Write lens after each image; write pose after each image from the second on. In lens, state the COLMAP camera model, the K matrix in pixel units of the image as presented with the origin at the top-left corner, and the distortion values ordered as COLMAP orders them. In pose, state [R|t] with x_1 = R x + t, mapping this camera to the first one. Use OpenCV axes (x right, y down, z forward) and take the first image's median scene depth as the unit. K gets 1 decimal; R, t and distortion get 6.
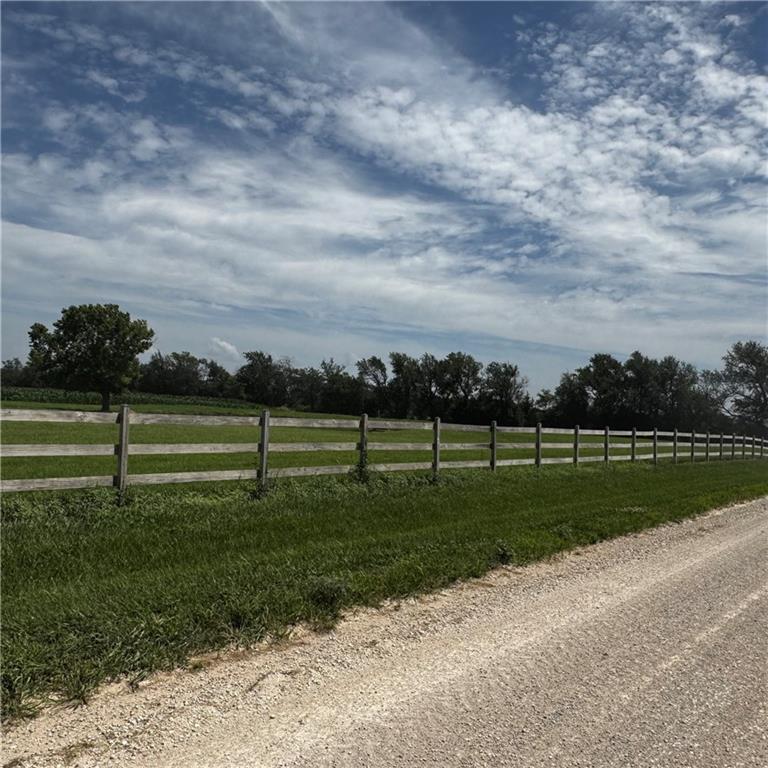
lens RADIAL K [[700.4, 0, 383.8], [0, 700.4, 382.8], [0, 0, 1]] dist [0.001942, 0.000424]
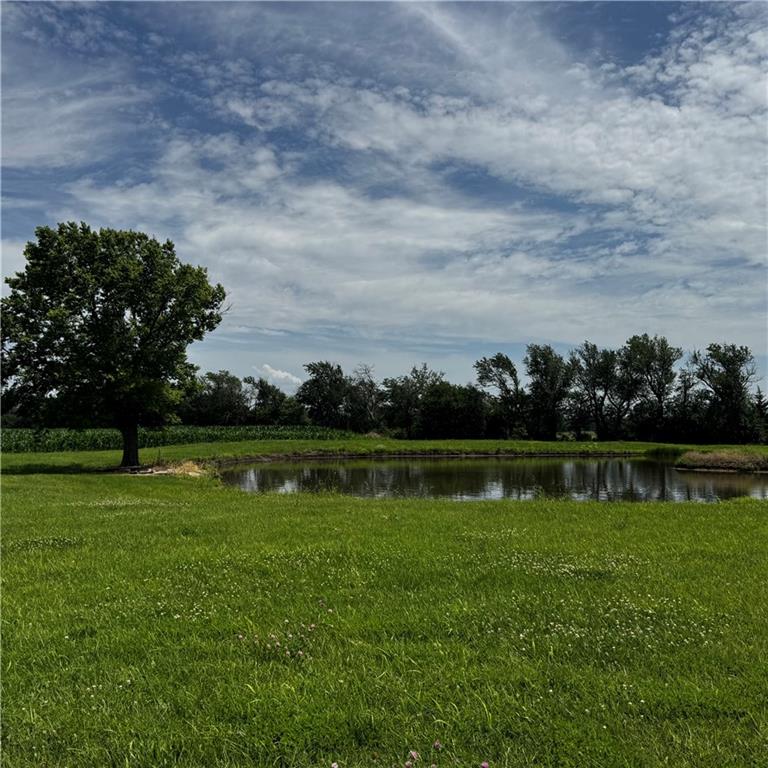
lens RADIAL K [[723.0, 0, 384.2], [0, 723.0, 385.1], [0, 0, 1]] dist [0.001606, 0.000000]
pose [[0.997479, -0.063109, -0.032437, -0.104172], [0.062335, 0.997759, -0.024334, 0.004221], [0.033900, 0.022251, 0.999178, 0.259599]]
